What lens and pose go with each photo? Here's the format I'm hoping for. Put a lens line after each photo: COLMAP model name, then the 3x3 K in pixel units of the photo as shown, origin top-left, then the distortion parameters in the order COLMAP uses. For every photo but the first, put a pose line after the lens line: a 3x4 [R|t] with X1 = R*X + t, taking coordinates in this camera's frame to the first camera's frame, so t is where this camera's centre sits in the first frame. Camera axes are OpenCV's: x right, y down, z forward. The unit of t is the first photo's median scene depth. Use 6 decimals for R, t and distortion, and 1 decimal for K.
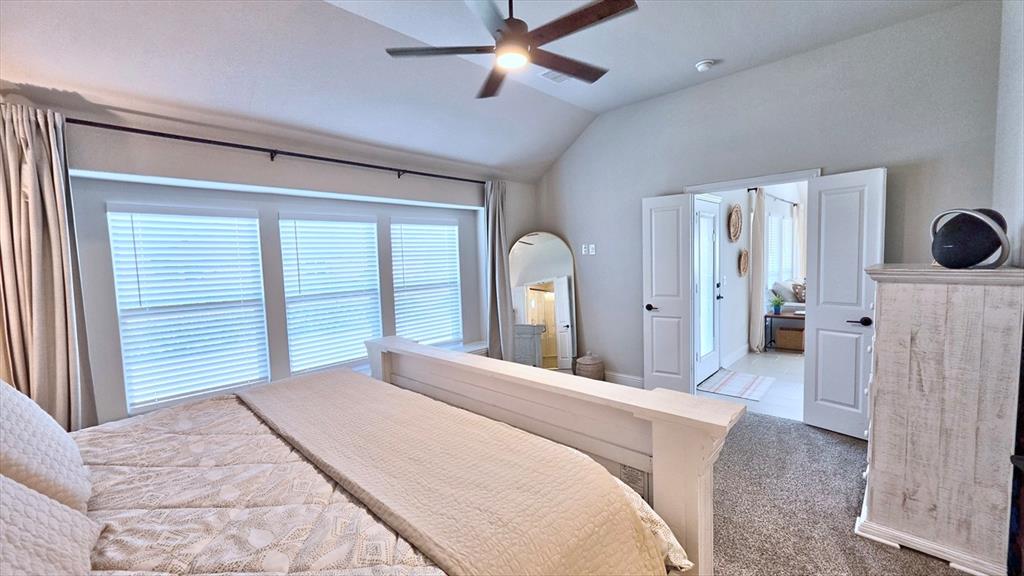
lens RADIAL K [[409.5, 0, 513.1], [0, 409.5, 284.4], [0, 0, 1]] dist [-0.000215, -0.000117]
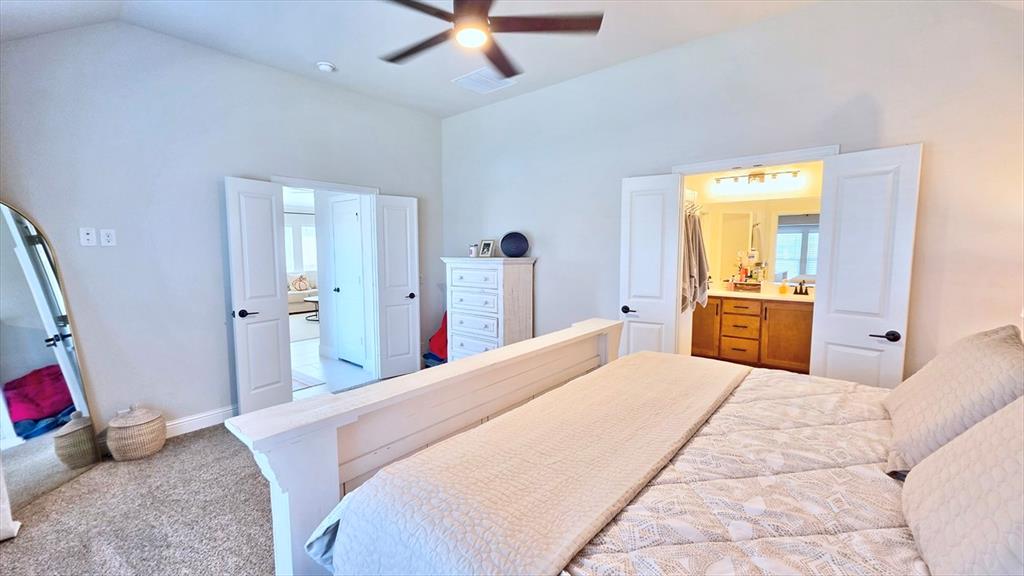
lens RADIAL K [[409.5, 0, 513.1], [0, 409.5, 284.4], [0, 0, 1]] dist [-0.000215, -0.000117]
pose [[-0.055788, -0.055402, 0.996904, -0.617388], [0.071113, 0.995703, 0.059315, -0.014414], [-0.995907, 0.074202, -0.051609, 0.618335]]
